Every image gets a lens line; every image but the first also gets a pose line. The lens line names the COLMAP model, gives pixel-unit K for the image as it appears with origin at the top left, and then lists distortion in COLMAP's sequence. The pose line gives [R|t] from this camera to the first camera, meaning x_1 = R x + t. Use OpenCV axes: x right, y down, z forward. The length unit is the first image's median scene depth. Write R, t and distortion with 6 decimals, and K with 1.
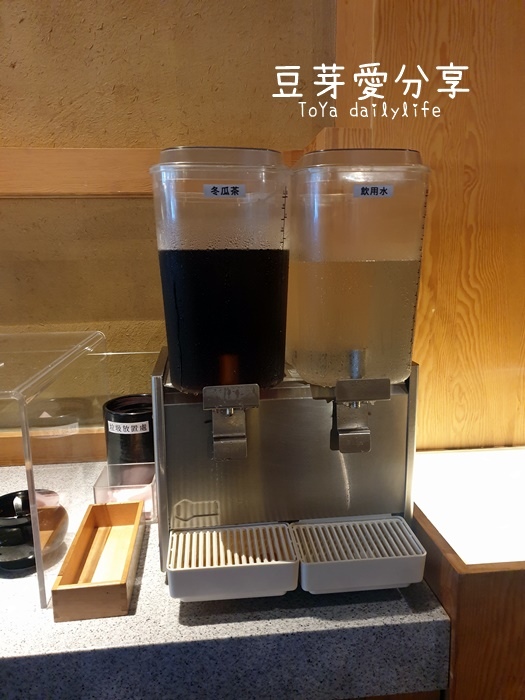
lens RADIAL K [[539.6, 0, 260.6], [0, 539.6, 350.5], [0, 0, 1]] dist [-0.016578, 0.019875]
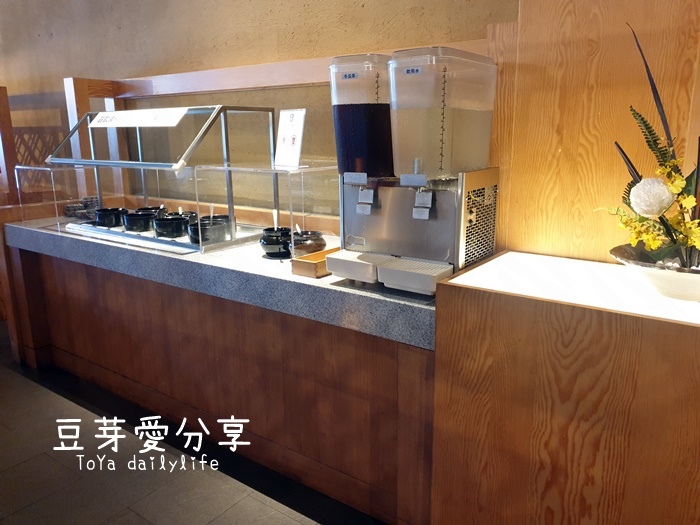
lens RADIAL K [[539.6, 0, 355.4], [0, 539.6, 259.1], [0, 0, 1]] dist [-0.016578, 0.019875]
pose [[0.740129, 0.159269, -0.653331, 0.874315], [-0.123600, 0.987215, 0.100642, 0.123735], [0.661008, 0.006263, 0.750353, -0.357991]]
